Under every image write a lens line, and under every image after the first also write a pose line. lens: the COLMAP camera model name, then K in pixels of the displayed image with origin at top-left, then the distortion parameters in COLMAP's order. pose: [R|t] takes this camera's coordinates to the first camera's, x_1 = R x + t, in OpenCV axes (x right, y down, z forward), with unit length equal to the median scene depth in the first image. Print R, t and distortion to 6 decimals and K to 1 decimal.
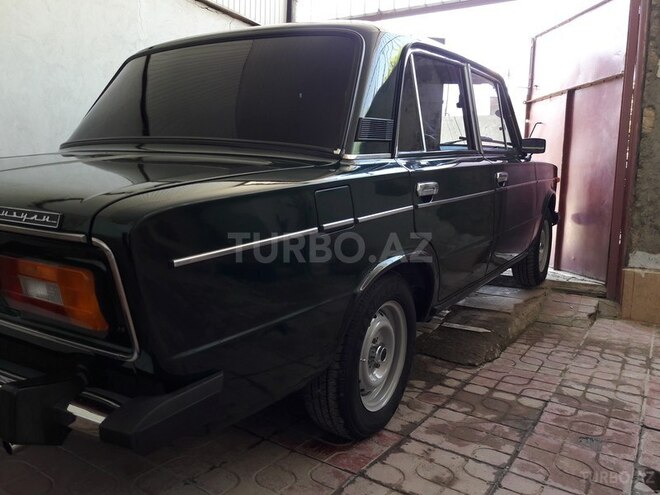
lens RADIAL K [[540.1, 0, 327.4], [0, 540.1, 250.3], [0, 0, 1]] dist [0.034762, -0.087618]
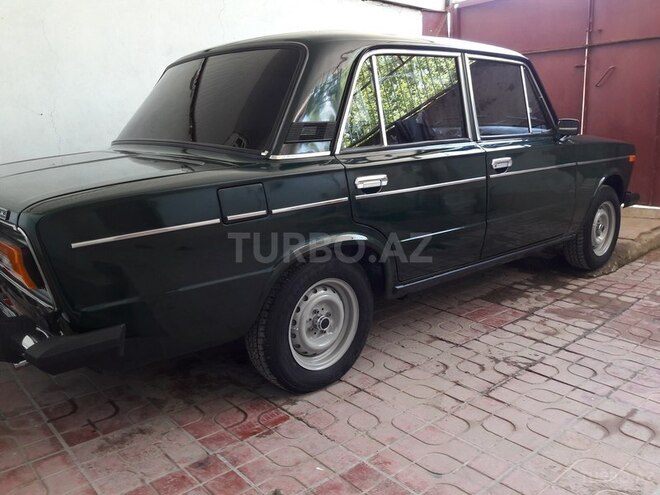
lens RADIAL K [[540.1, 0, 326.4], [0, 540.1, 243.8], [0, 0, 1]] dist [0.034762, -0.087618]
pose [[0.957706, -0.012291, -0.287485, 0.022080], [0.043365, 0.993842, 0.101973, -0.049300], [0.284462, -0.110127, 0.952341, -0.591291]]
